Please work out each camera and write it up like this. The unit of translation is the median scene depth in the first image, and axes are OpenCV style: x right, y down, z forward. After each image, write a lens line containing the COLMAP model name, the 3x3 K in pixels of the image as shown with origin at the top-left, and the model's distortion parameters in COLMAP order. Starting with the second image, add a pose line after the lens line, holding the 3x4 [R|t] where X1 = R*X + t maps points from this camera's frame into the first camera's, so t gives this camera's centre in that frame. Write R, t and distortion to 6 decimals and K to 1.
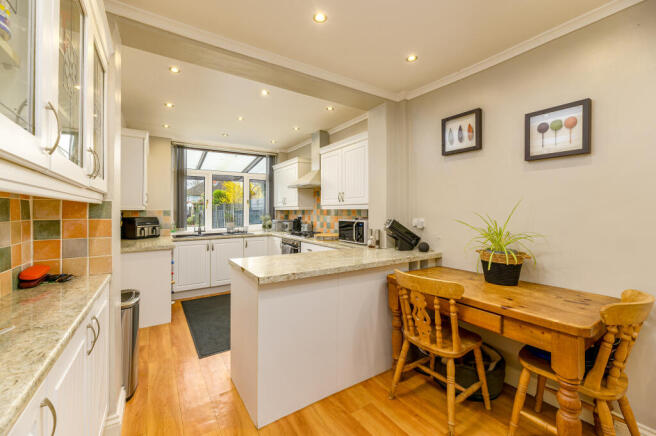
lens RADIAL K [[267.4, 0, 325.1], [0, 267.4, 207.4], [0, 0, 1]] dist [-0.000407, -0.000148]
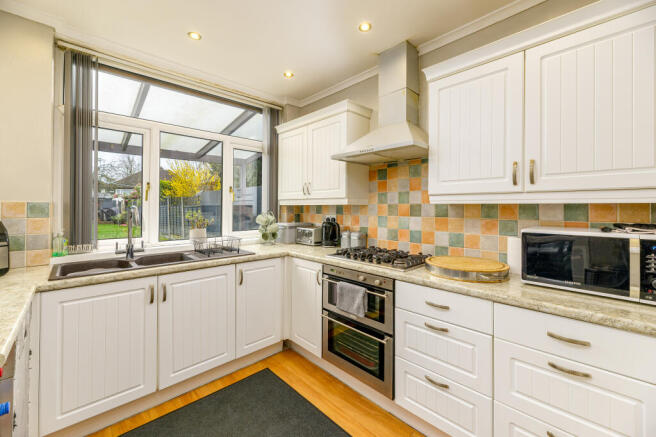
lens RADIAL K [[267.4, 0, 325.1], [0, 267.4, 207.9], [0, 0, 1]] dist [-0.000407, -0.000148]
pose [[0.983178, 0.007503, 0.182495, -0.226677], [-0.009659, 0.999894, 0.010926, 0.009358], [-0.182393, -0.012505, 0.983146, 0.493790]]
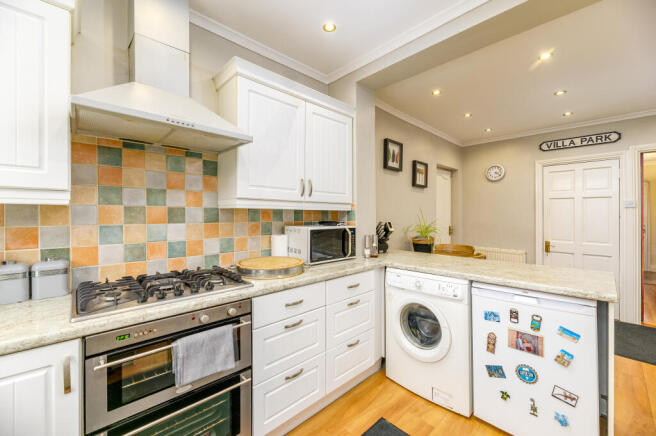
lens RADIAL K [[265.1, 0, 329.3], [0, 265.1, 213.1], [0, 0, 1]] dist [-0.000918, -0.000130]
pose [[-0.188305, 0.003735, 0.982104, -0.372219], [-0.017641, 0.999819, -0.007185, 0.013380], [-0.981952, -0.018678, -0.188205, 0.787915]]
